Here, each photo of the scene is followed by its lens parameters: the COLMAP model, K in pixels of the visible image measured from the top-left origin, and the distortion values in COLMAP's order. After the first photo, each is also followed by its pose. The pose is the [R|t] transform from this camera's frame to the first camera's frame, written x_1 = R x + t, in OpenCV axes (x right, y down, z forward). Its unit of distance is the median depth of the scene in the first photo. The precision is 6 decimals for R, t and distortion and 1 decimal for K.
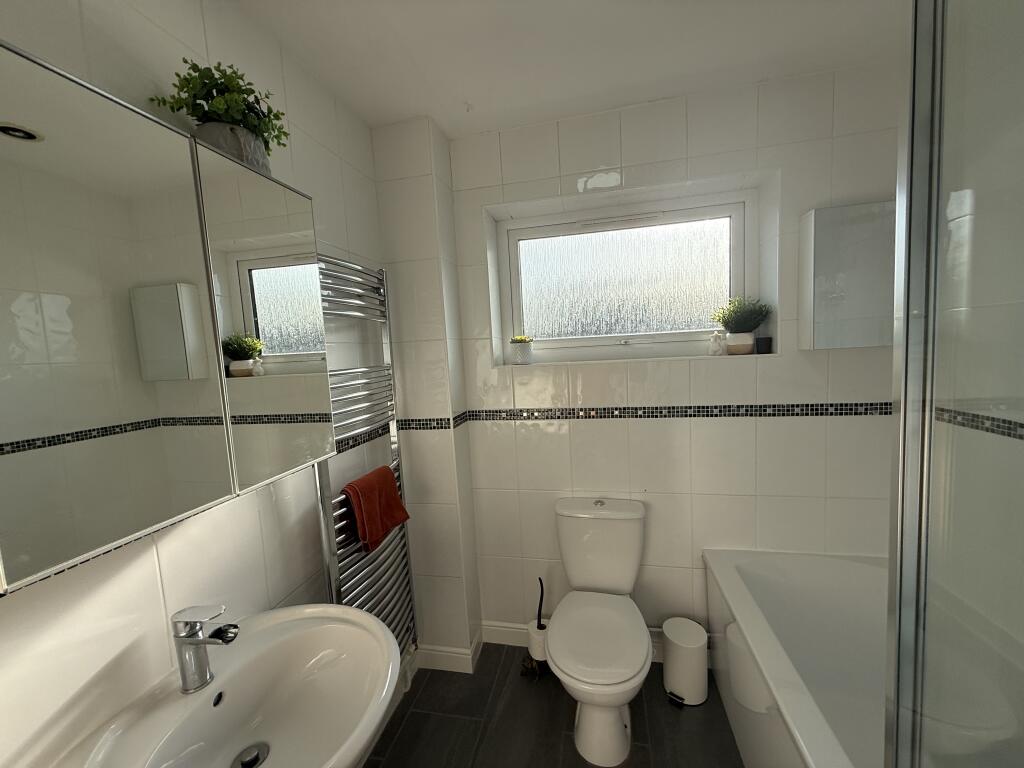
lens RADIAL K [[406.1, 0, 510.4], [0, 406.1, 384.9], [0, 0, 1]] dist [0.001103, 0.000425]
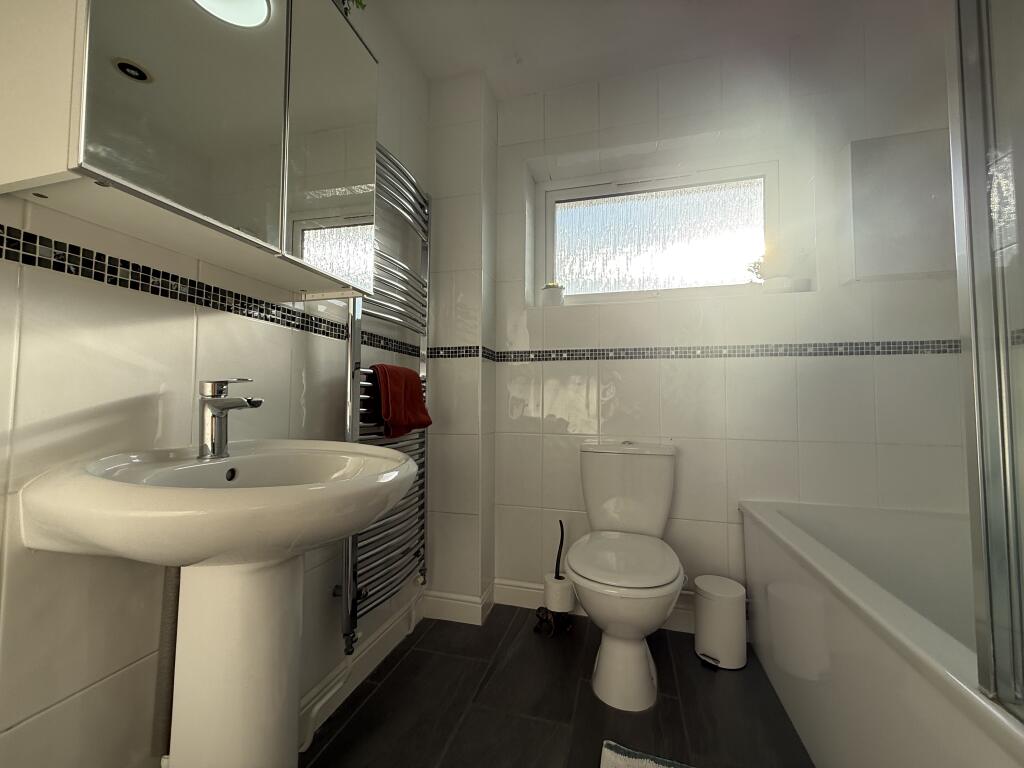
lens RADIAL K [[406.1, 0, 510.4], [0, 406.1, 384.9], [0, 0, 1]] dist [0.001103, 0.000425]
pose [[0.996320, 0.060179, -0.061027, -0.004688], [-0.068013, 0.988413, -0.135698, 0.315791], [0.052153, 0.139350, 0.988869, 0.023824]]
